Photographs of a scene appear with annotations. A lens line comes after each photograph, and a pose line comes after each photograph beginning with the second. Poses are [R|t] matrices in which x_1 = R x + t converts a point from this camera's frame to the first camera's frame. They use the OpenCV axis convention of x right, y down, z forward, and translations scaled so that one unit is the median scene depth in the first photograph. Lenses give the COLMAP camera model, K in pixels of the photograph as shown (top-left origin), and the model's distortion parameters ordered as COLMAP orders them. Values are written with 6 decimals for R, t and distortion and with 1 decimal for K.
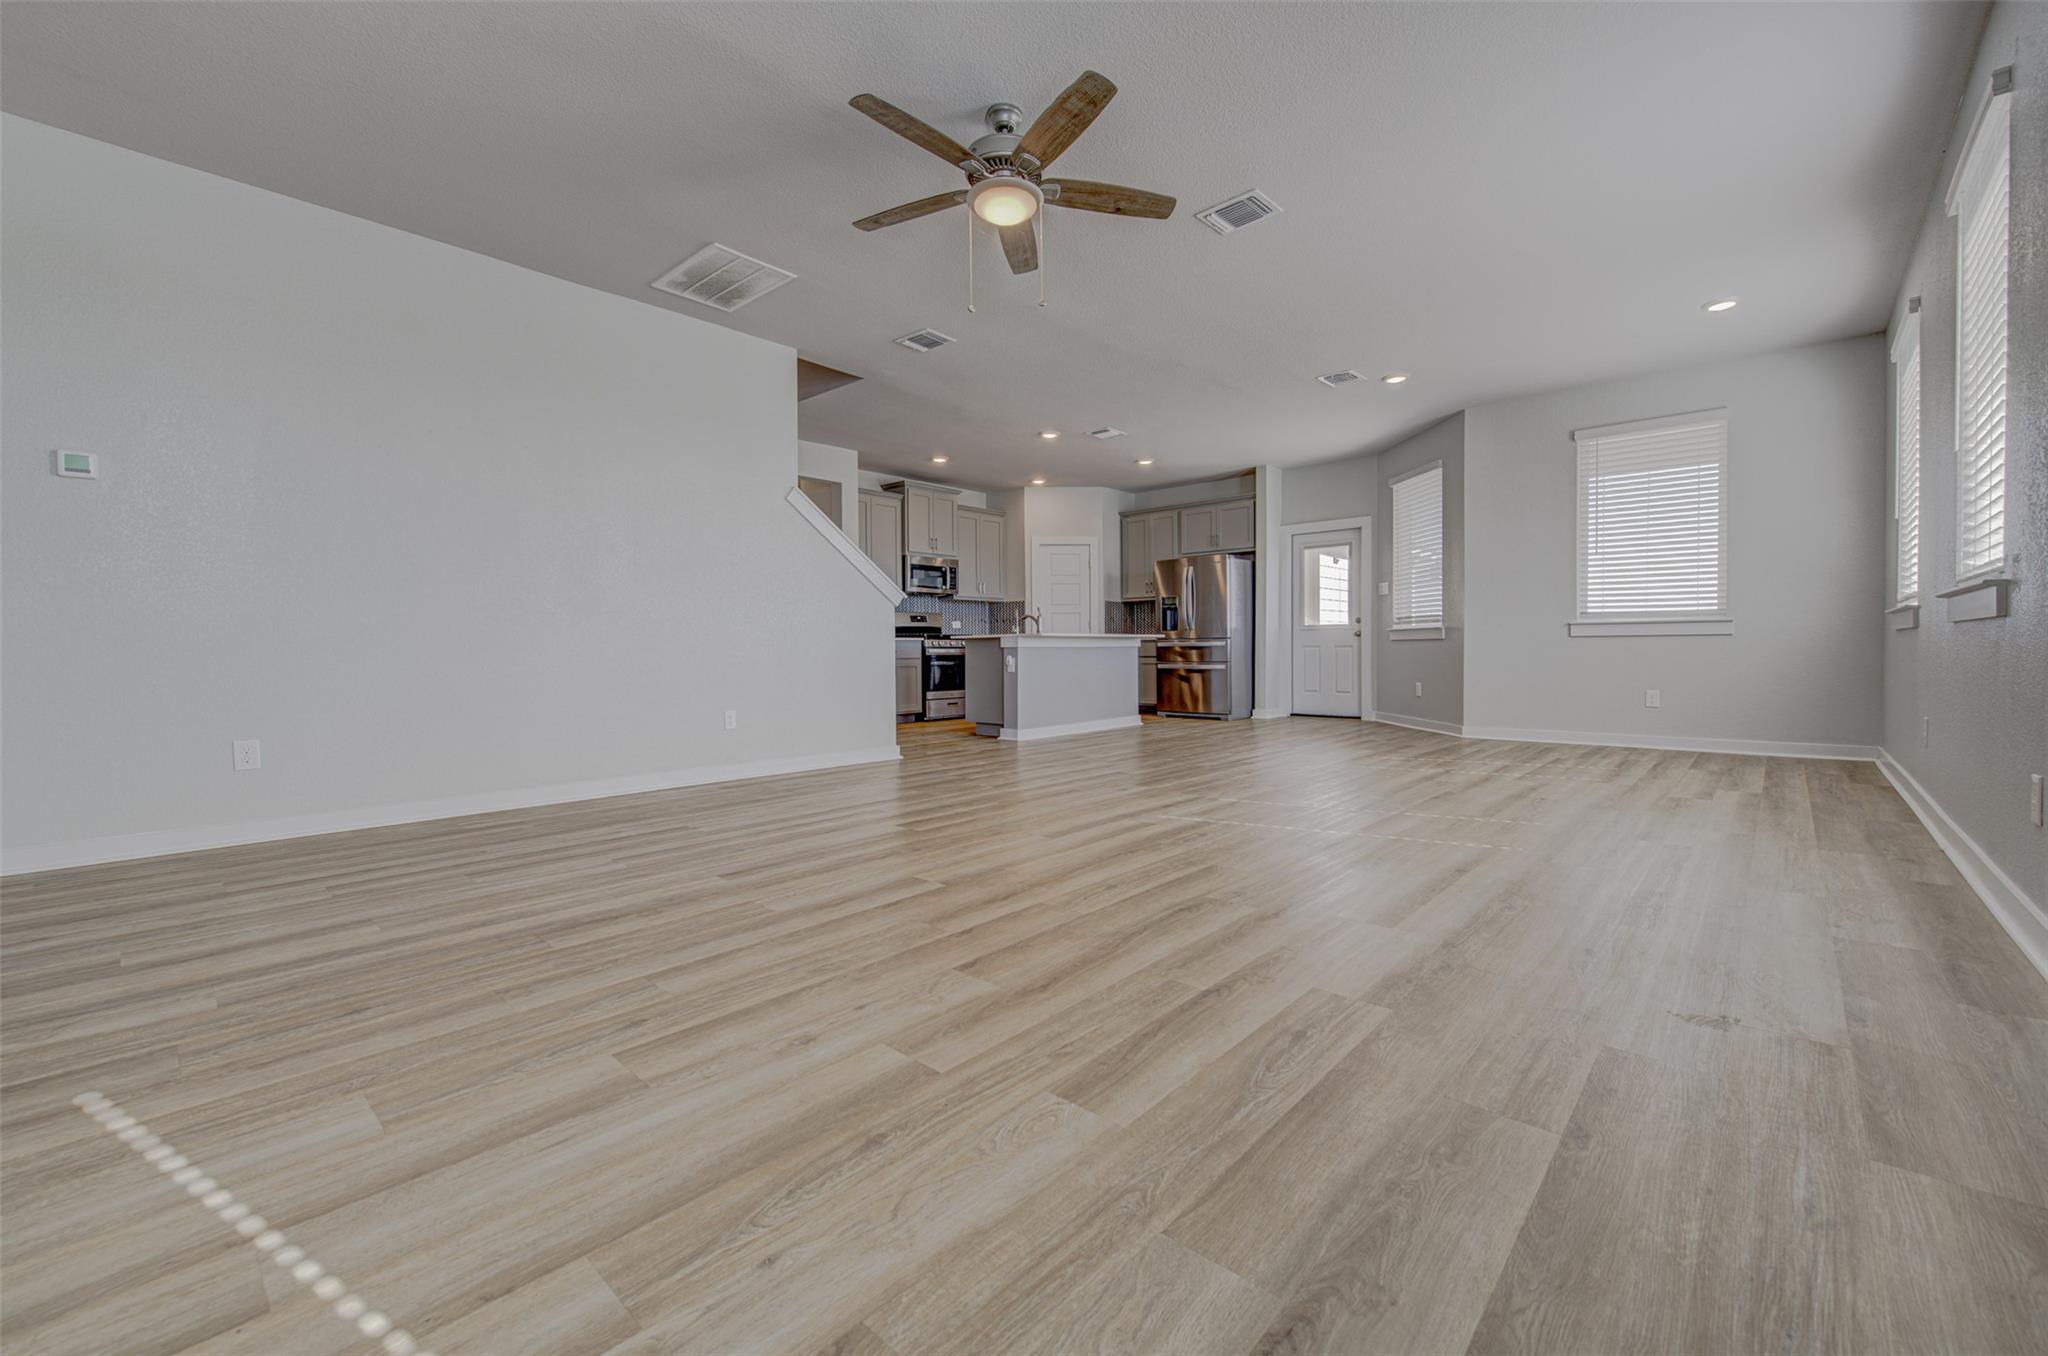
lens RADIAL K [[824.0, 0, 1023.9], [0, 824.0, 665.1], [0, 0, 1]] dist [0.000163, -0.000186]
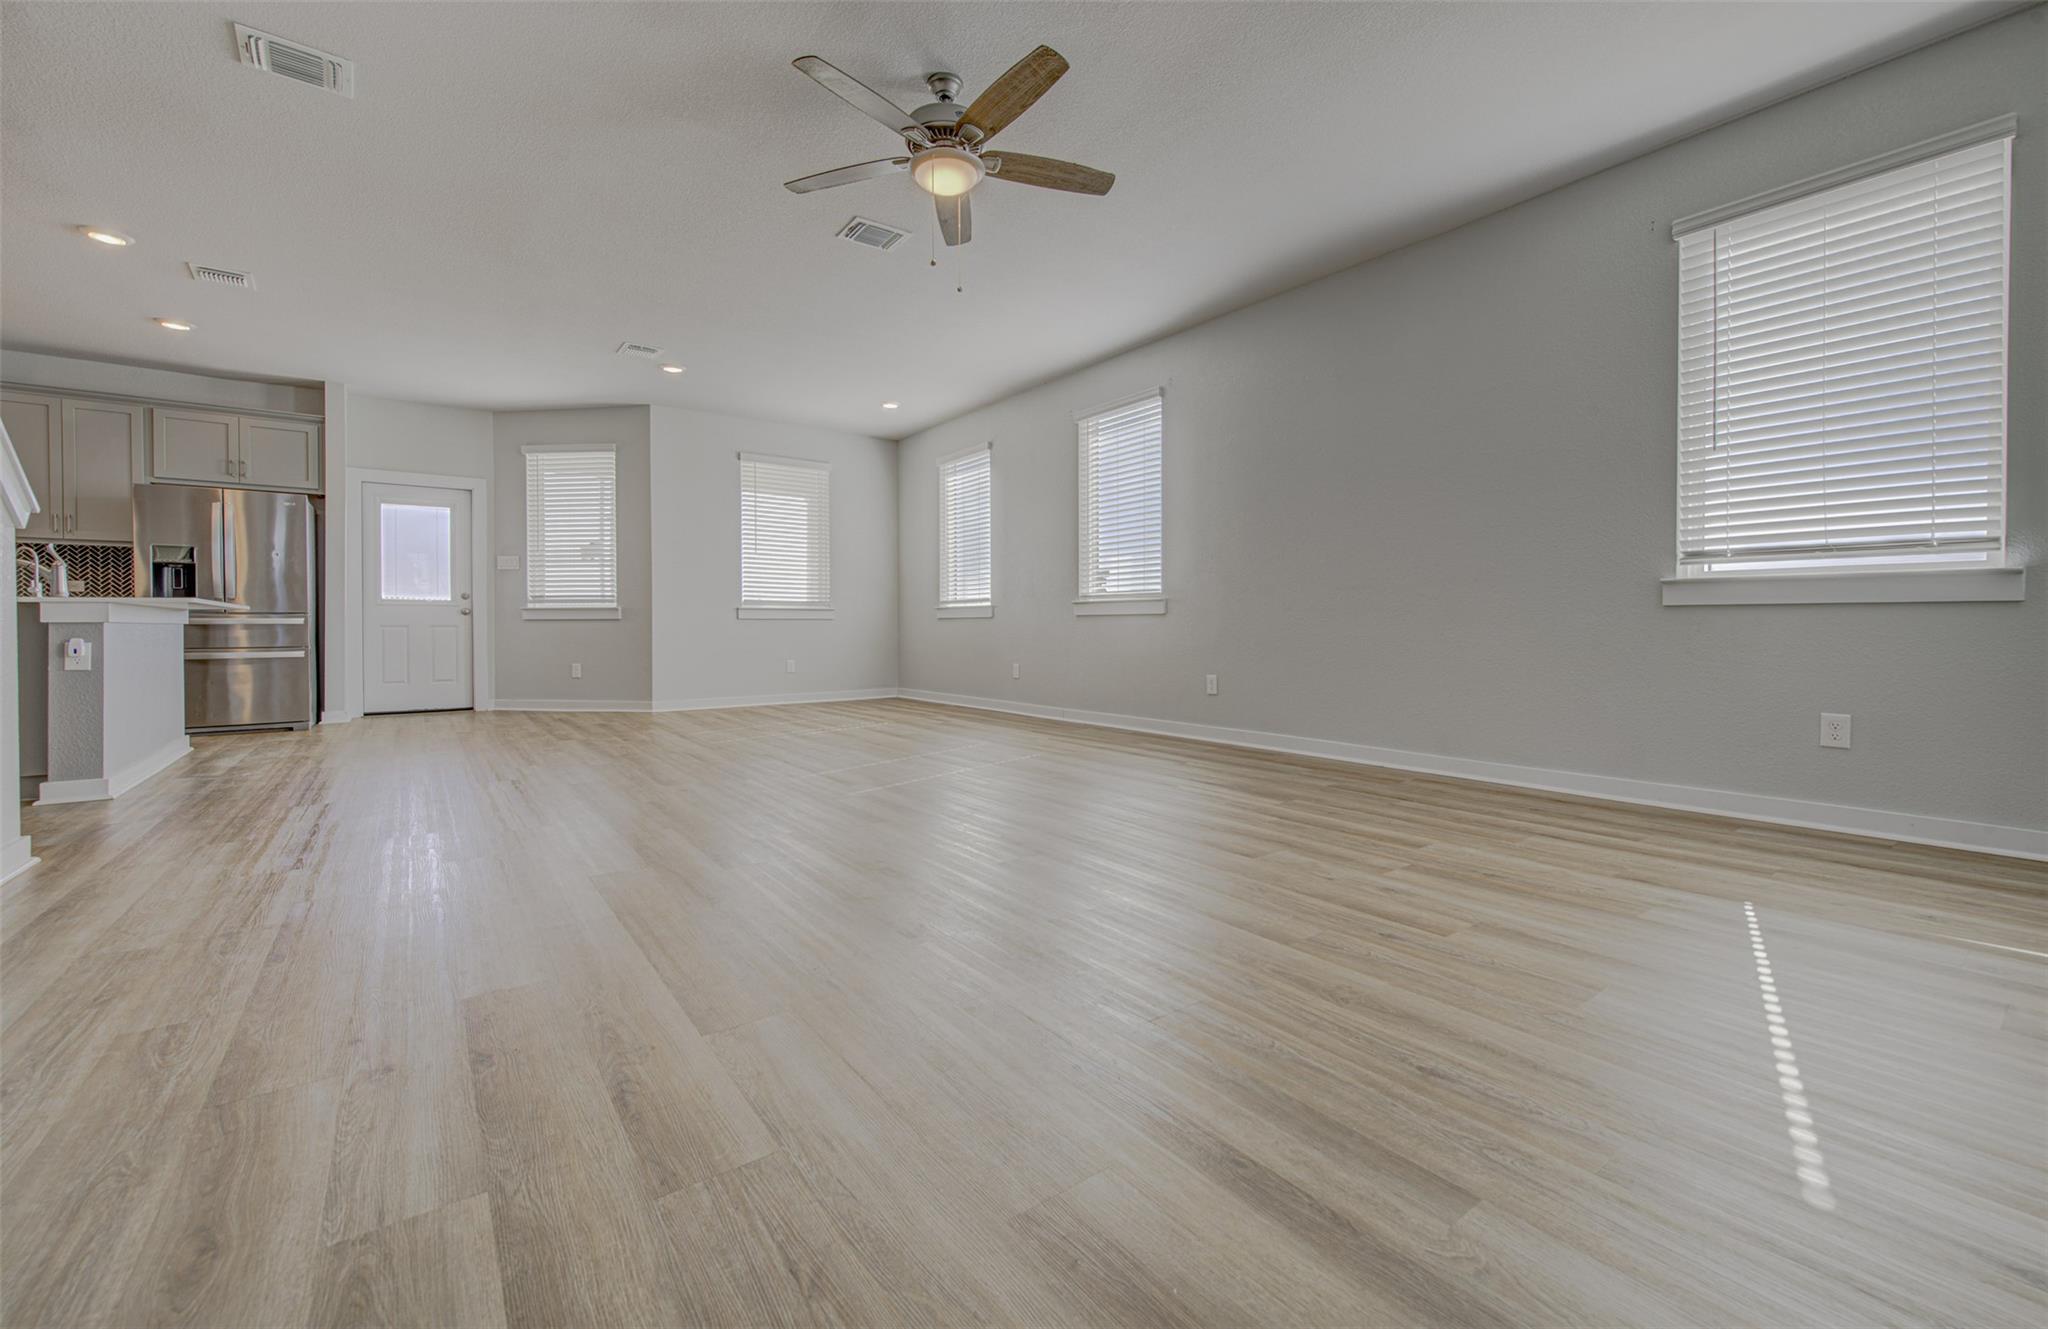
lens RADIAL K [[838.8, 0, 1026.1], [0, 838.8, 631.6], [0, 0, 1]] dist [0.001385, -0.000160]
pose [[0.184430, 0.000624, 0.982845, -0.343673], [0.020742, 0.999775, -0.004527, -0.001064], [-0.982627, 0.021221, 0.184375, 0.251881]]
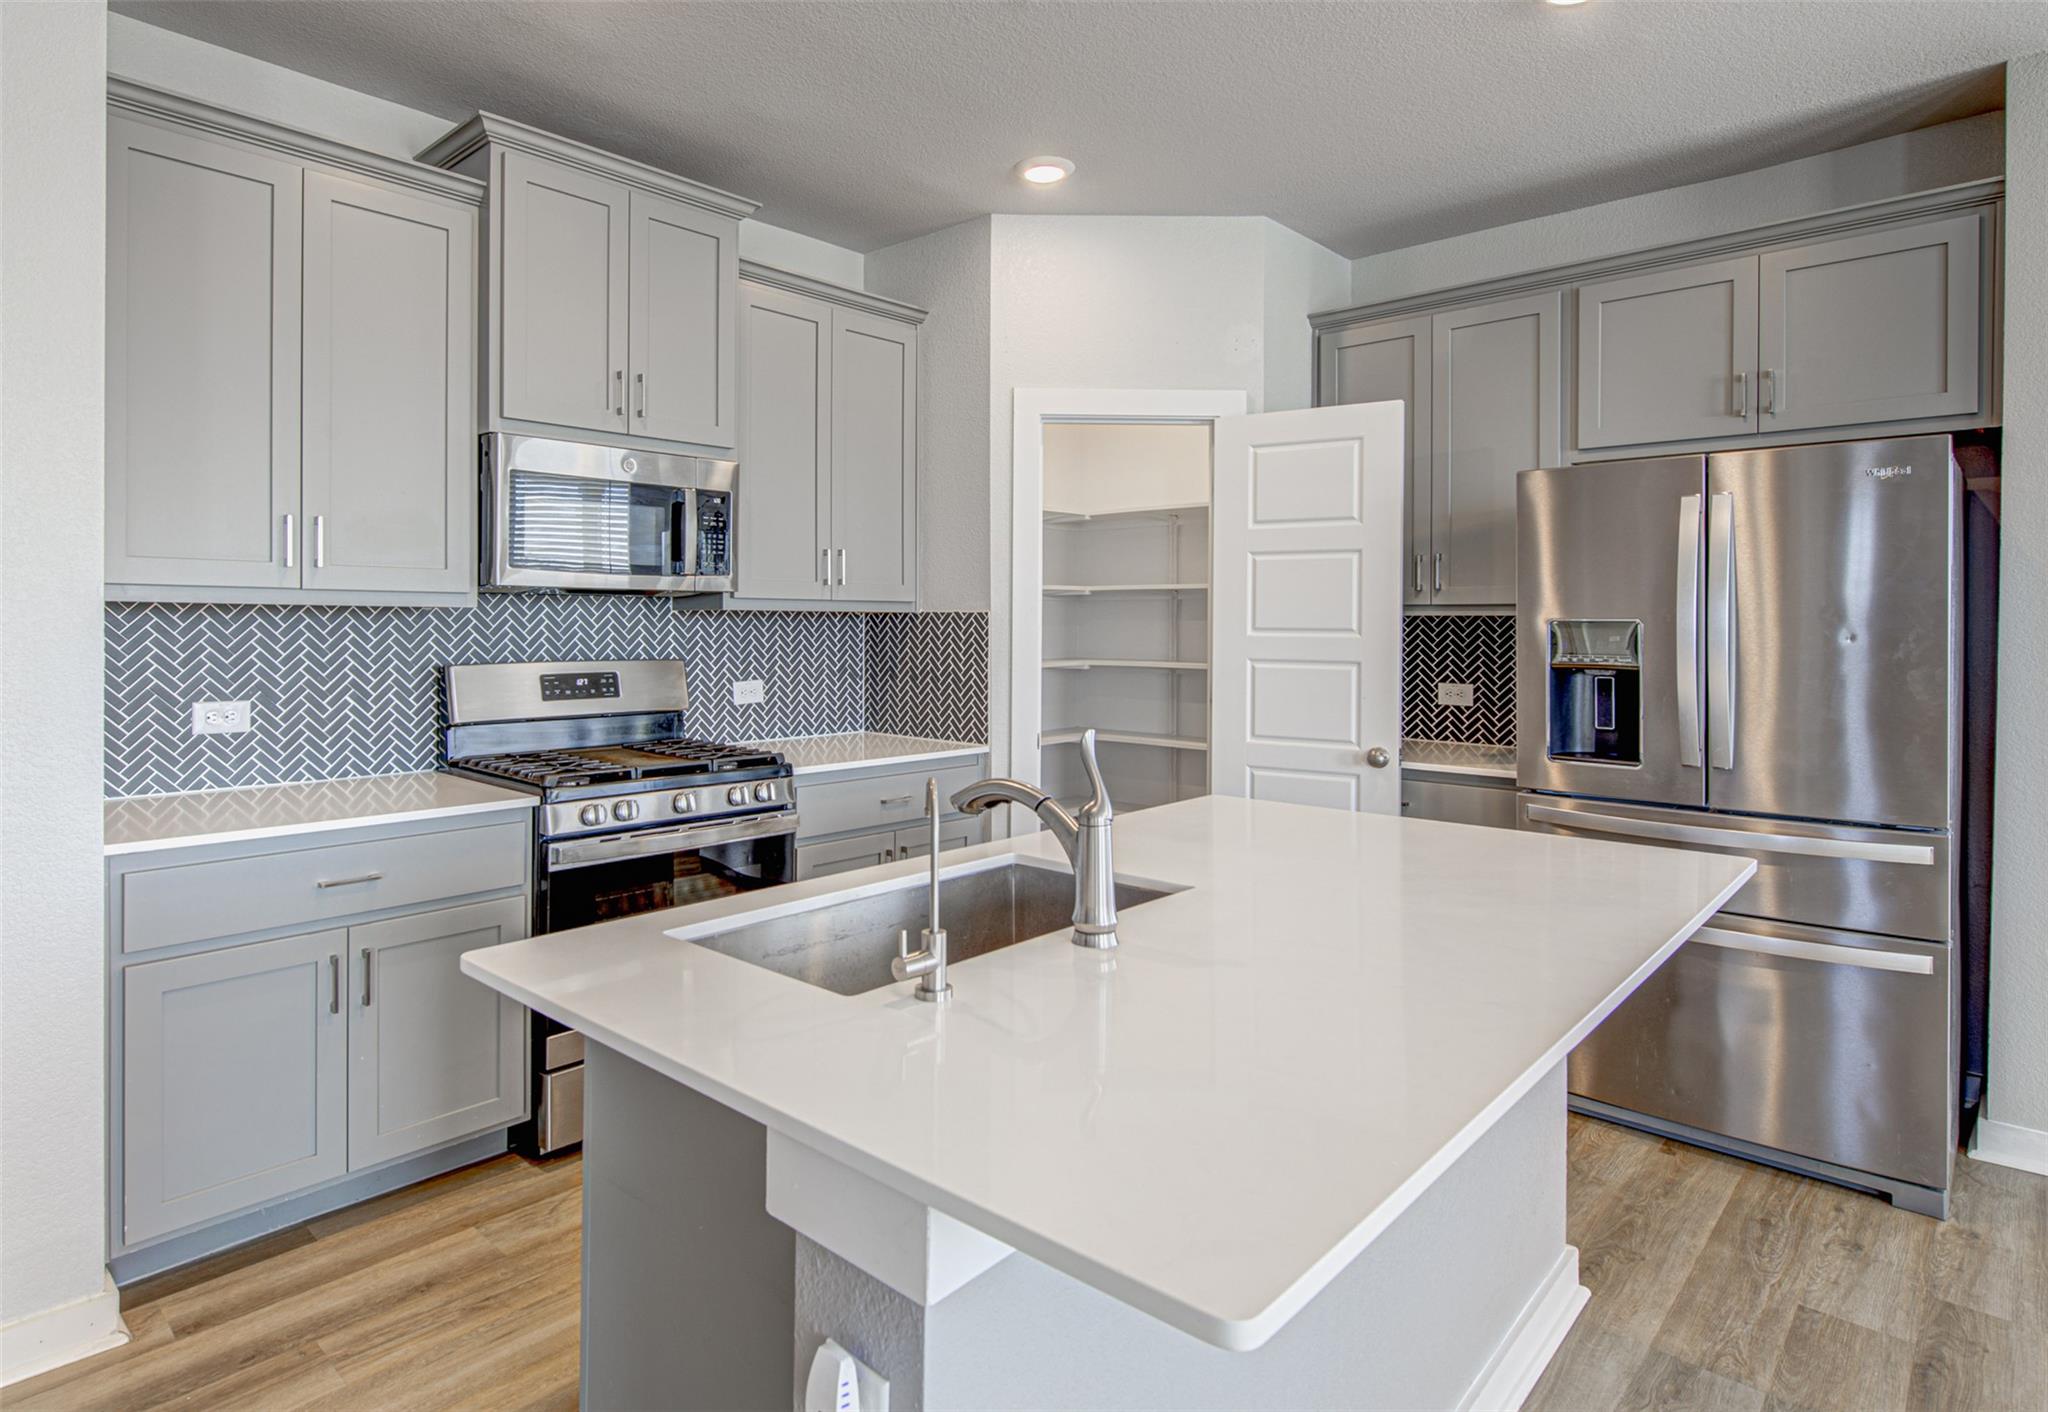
lens RADIAL K [[1120.8, 0, 955.7], [0, 1120.8, 625.8], [0, 0, 1]] dist [0.001932, -0.002808]
pose [[0.999855, 0.012535, -0.011509, -0.005944], [-0.012709, 0.999804, -0.015152, -0.076596], [0.011317, 0.015296, 0.999819, 0.692608]]
